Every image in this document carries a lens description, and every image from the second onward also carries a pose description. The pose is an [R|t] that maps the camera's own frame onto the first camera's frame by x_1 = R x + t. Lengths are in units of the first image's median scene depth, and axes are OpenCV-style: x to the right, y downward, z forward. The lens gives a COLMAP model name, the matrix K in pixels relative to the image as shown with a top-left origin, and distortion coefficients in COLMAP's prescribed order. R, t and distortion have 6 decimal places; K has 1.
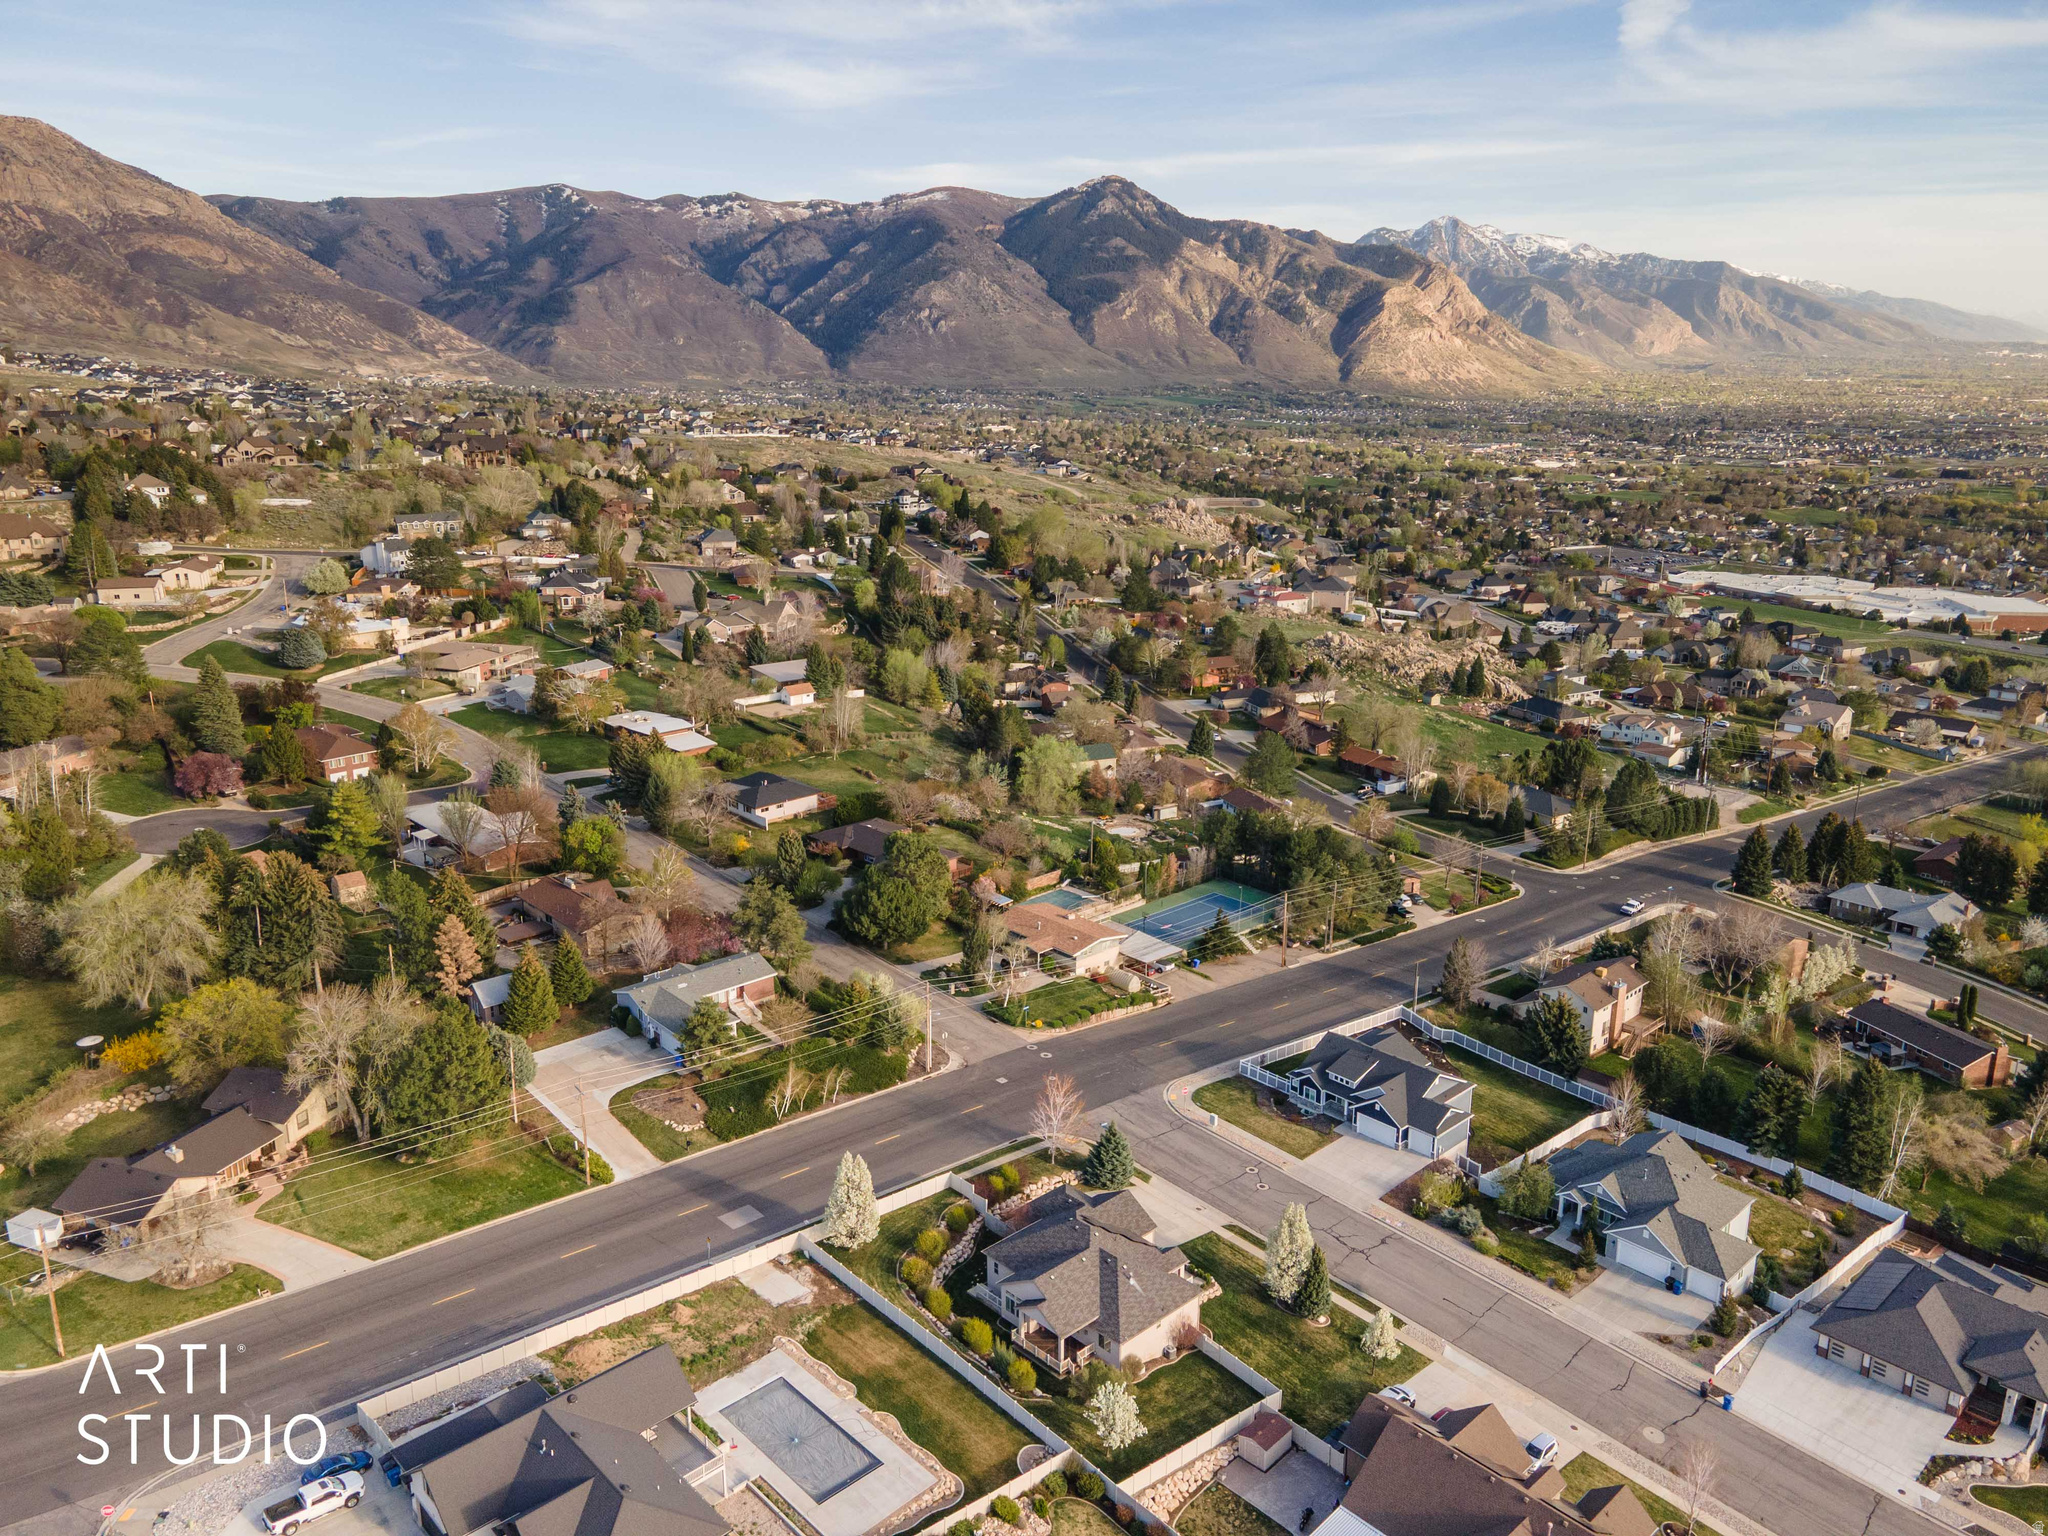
lens RADIAL K [[1494.3, 0, 1003.1], [0, 1494.3, 758.9], [0, 0, 1]] dist [0.024466, 0.033785]
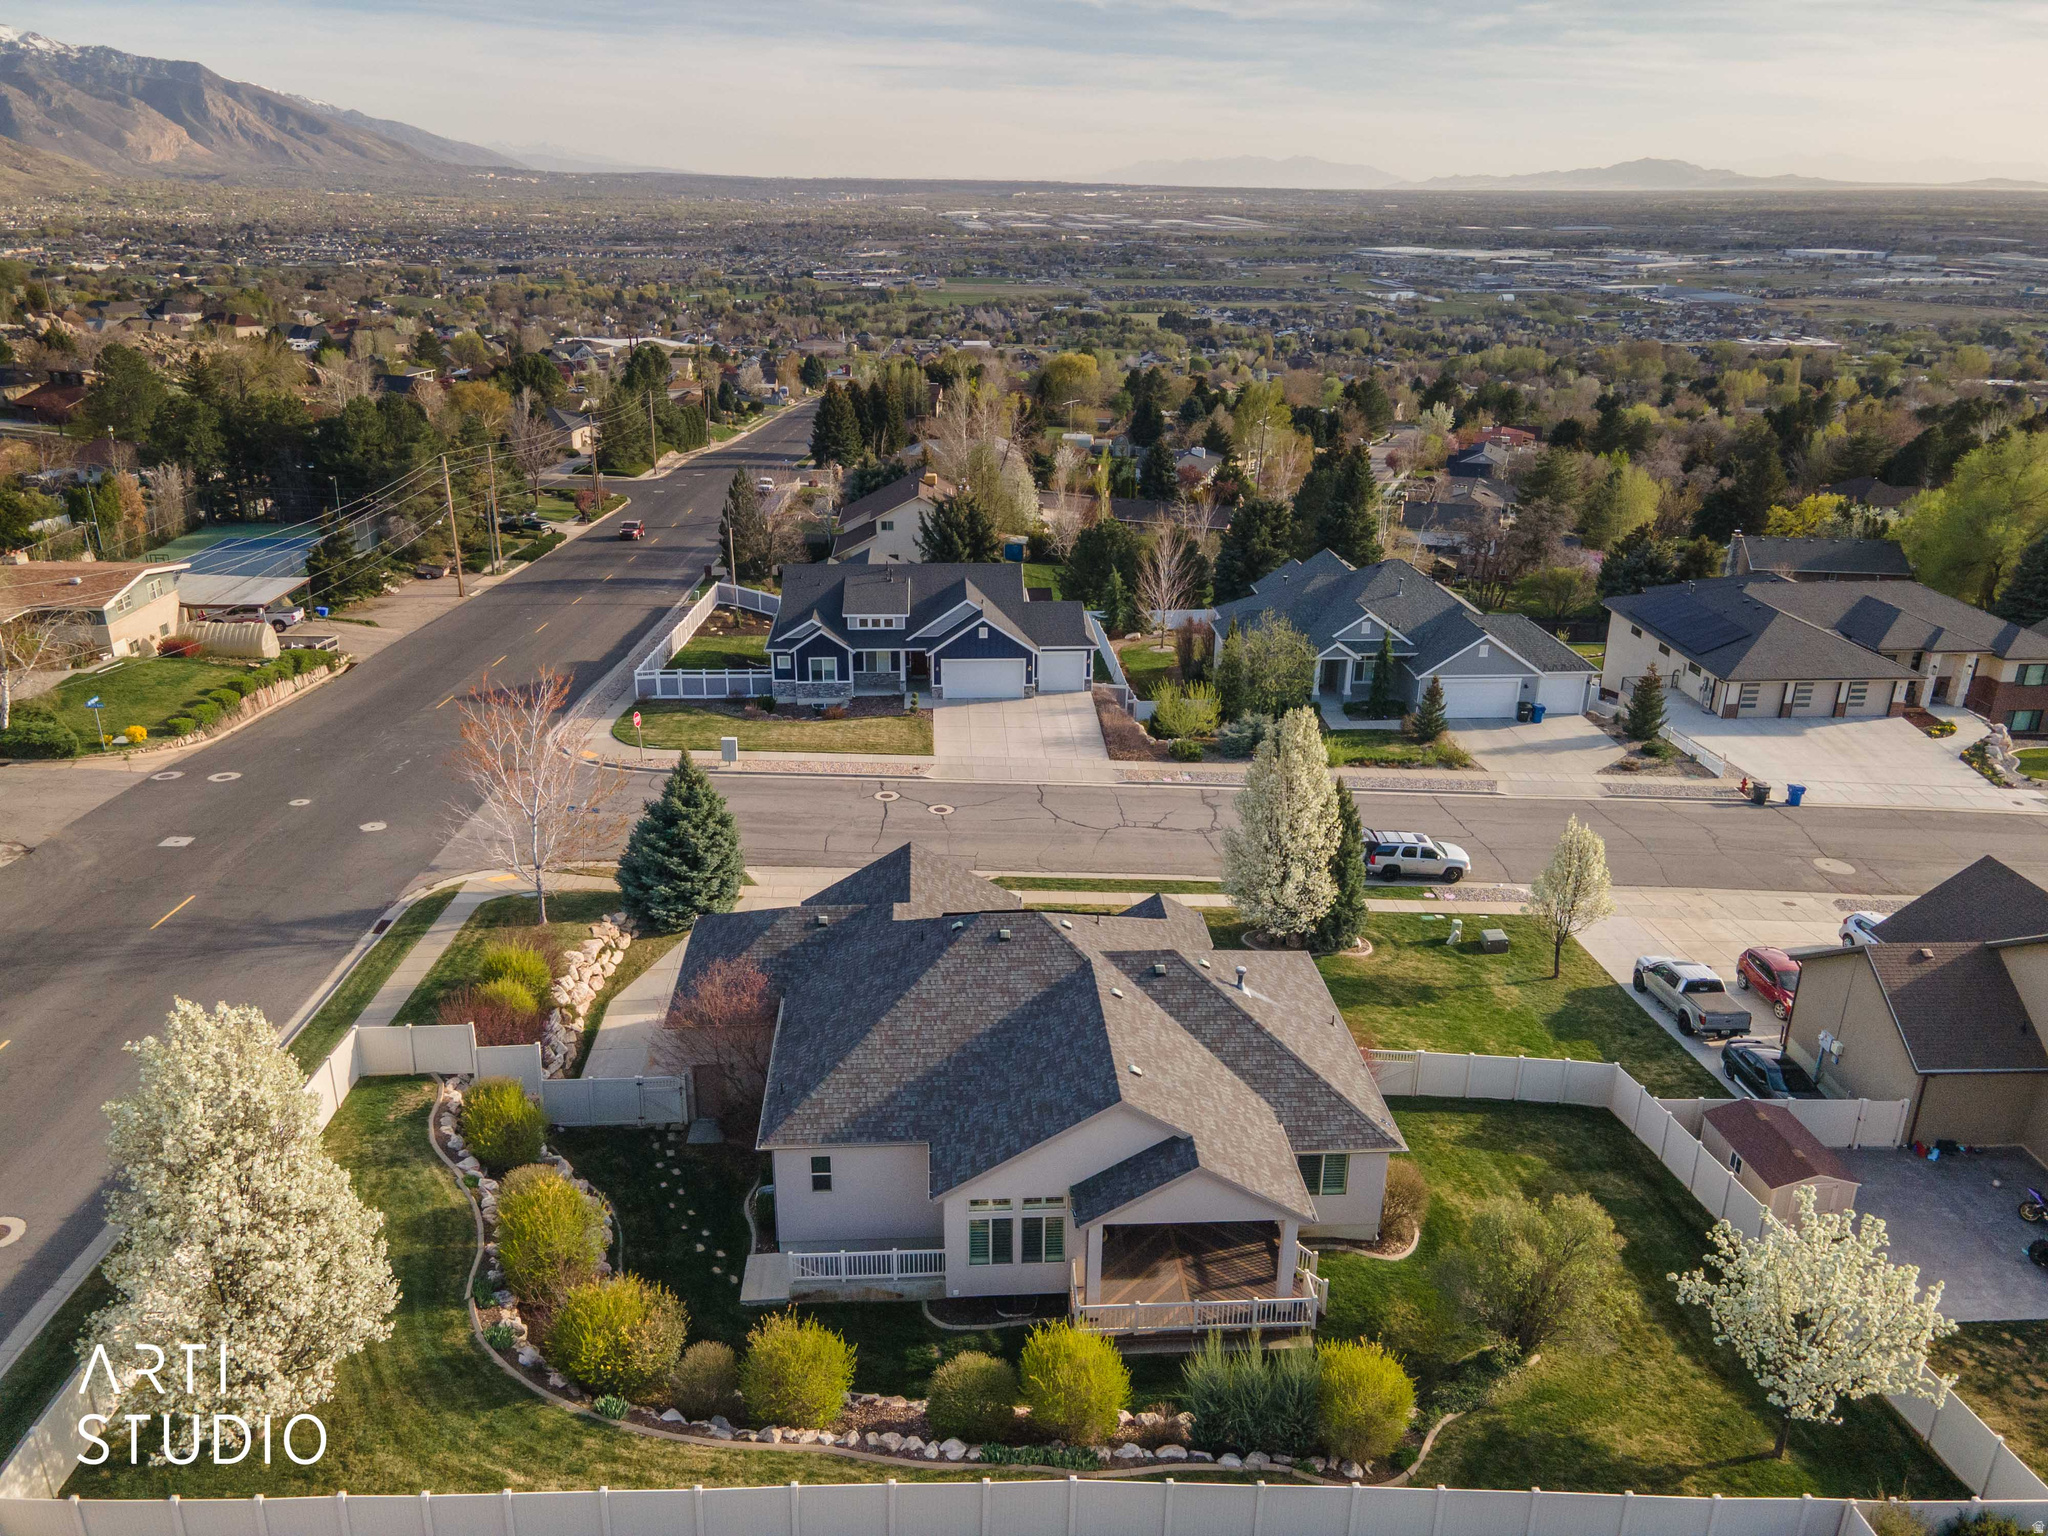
lens RADIAL K [[1494.3, 0, 1003.1], [0, 1494.3, 758.9], [0, 0, 1]] dist [0.024466, 0.033785]
pose [[0.638028, -0.271426, 0.720589, -0.093812], [0.194947, 0.962265, 0.189848, 0.116170], [-0.744927, 0.019349, 0.666865, 0.424916]]
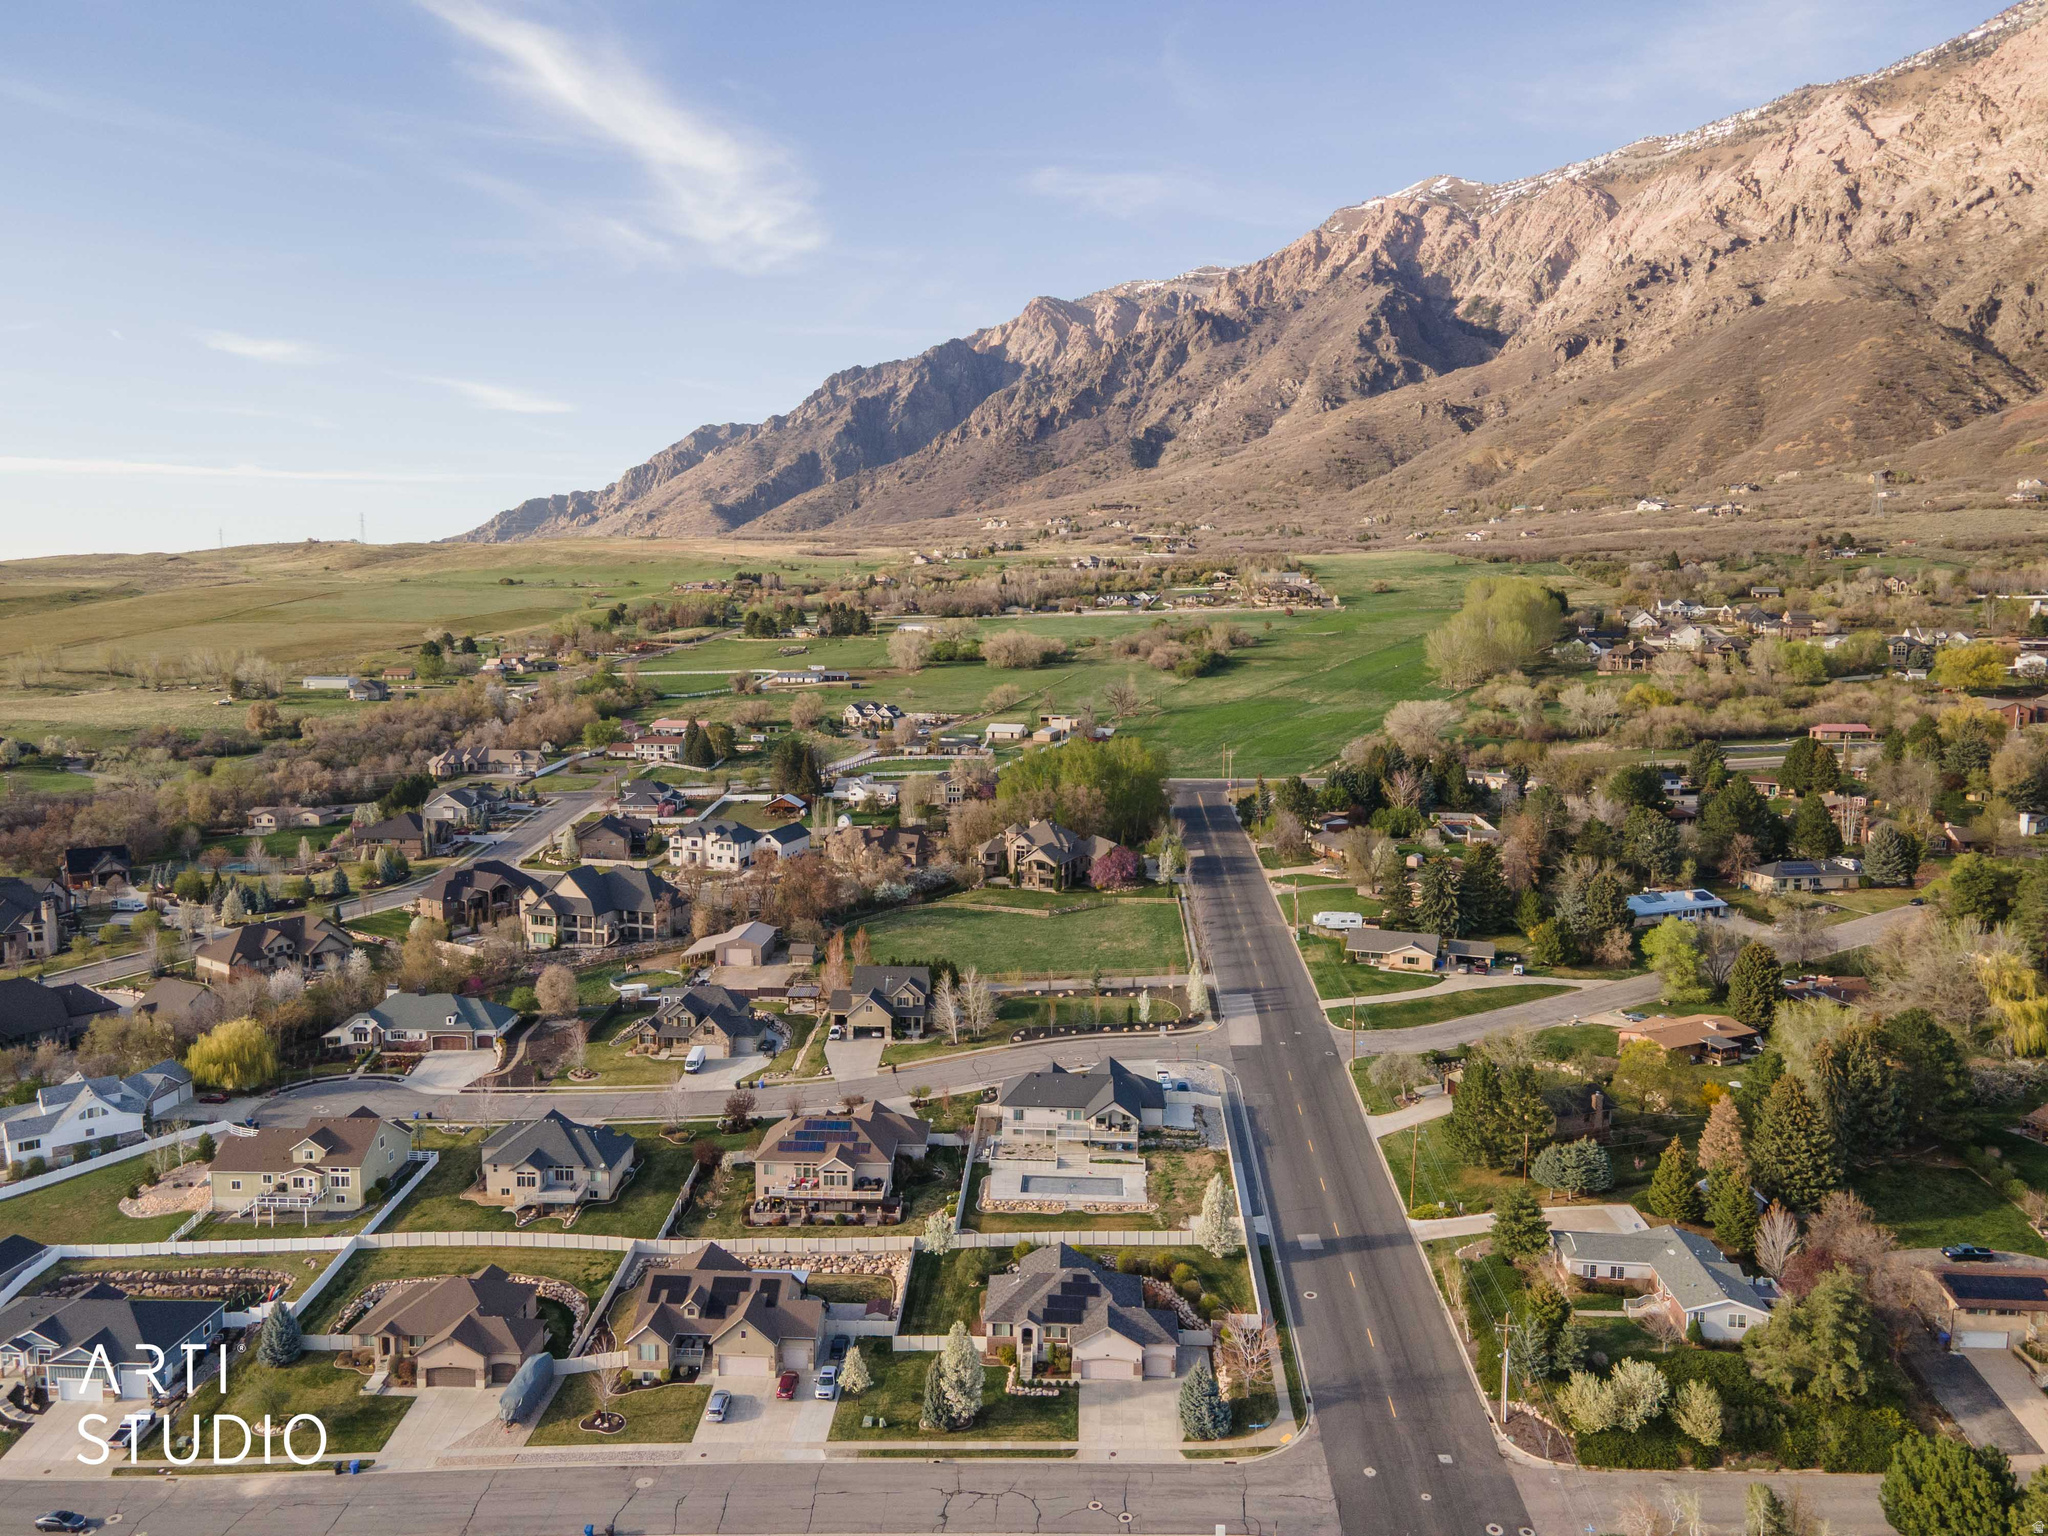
lens RADIAL K [[1494.3, 0, 1003.1], [0, 1494.3, 758.9], [0, 0, 1]] dist [0.024466, 0.033785]
pose [[-0.720292, 0.081591, -0.688856, 0.492680], [-0.184732, 0.934634, 0.303864, -0.238748], [0.668620, 0.346125, -0.658137, 0.878984]]
